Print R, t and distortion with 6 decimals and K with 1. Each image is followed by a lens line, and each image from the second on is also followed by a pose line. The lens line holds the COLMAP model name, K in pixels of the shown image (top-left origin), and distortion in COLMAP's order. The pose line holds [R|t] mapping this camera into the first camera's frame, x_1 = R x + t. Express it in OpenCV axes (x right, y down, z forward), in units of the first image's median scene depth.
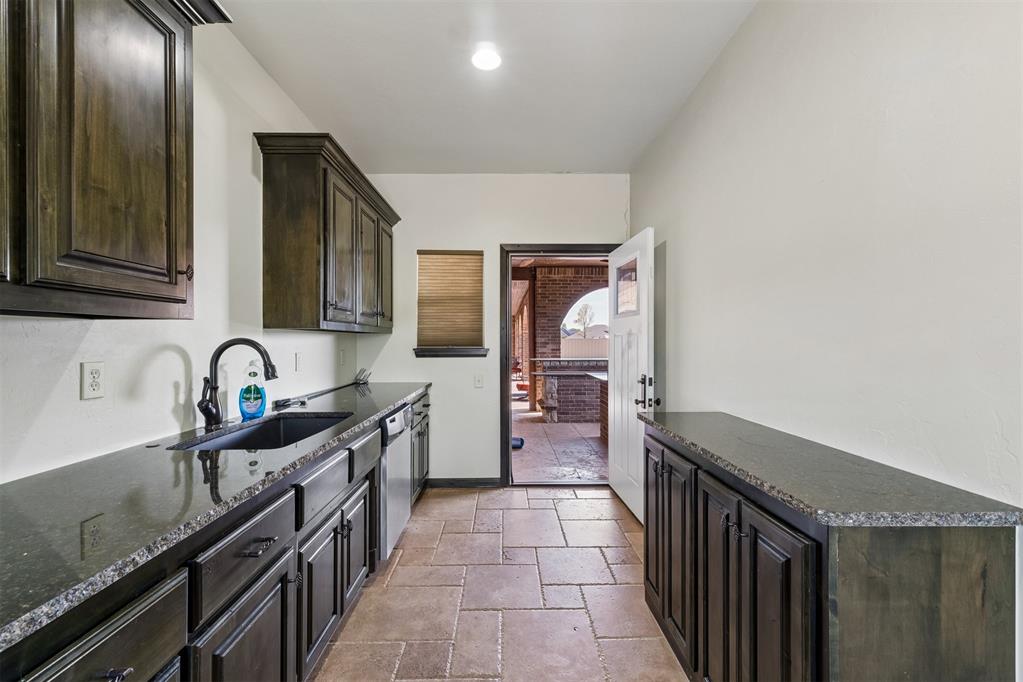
lens RADIAL K [[427.6, 0, 511.0], [0, 427.6, 344.4], [0, 0, 1]] dist [0.001899, 0.000737]
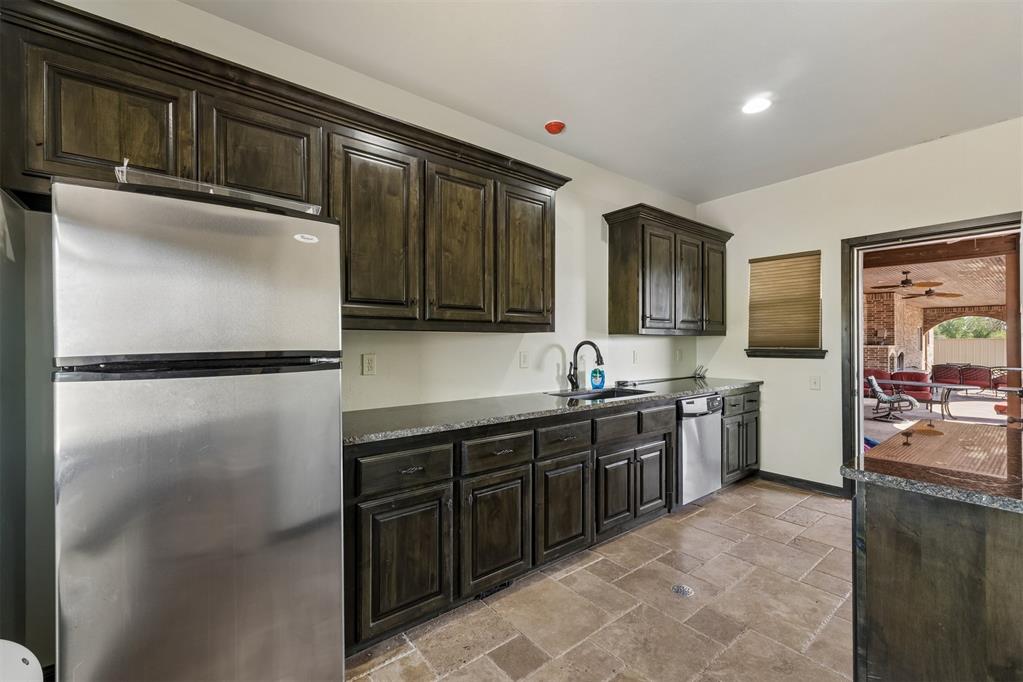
lens RADIAL K [[427.6, 0, 509.1], [0, 427.6, 342.3], [0, 0, 1]] dist [0.001899, 0.000737]
pose [[0.610952, -0.001624, -0.791666, 0.365853], [-0.005052, 0.999970, -0.005951, 0.002716], [0.791651, 0.007635, 0.610925, -0.212057]]
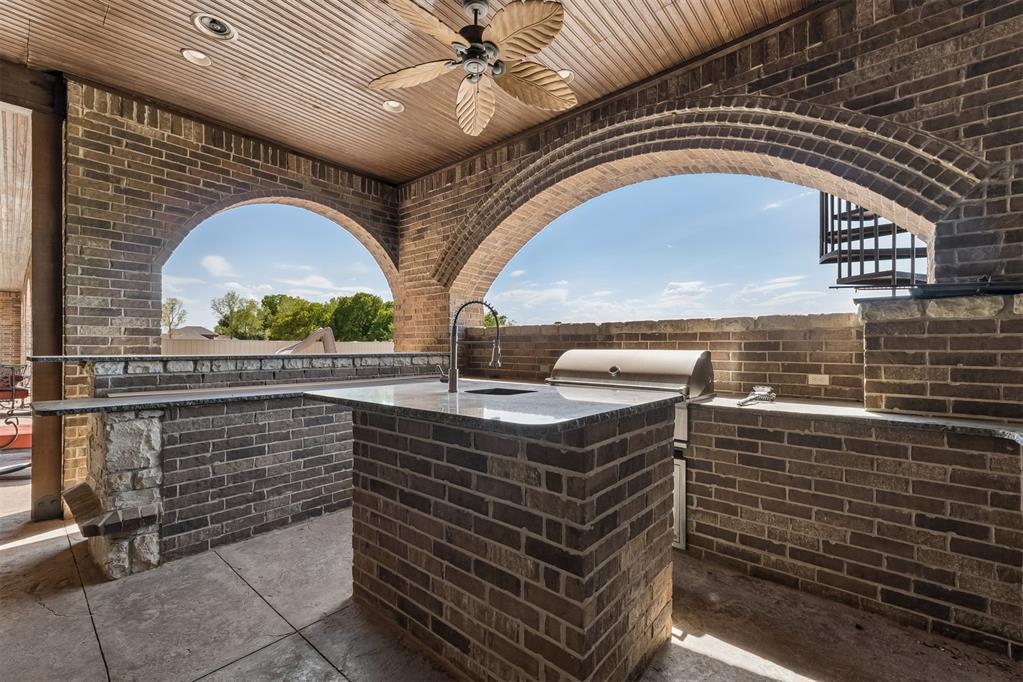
lens RADIAL K [[427.6, 0, 512.2], [0, 427.6, 343.6], [0, 0, 1]] dist [0.001899, 0.000737]
pose [[0.661232, 0.005980, 0.750158, 0.056030], [0.007323, 0.999869, -0.014425, 0.042426], [-0.750146, 0.015032, 0.661102, 0.751584]]
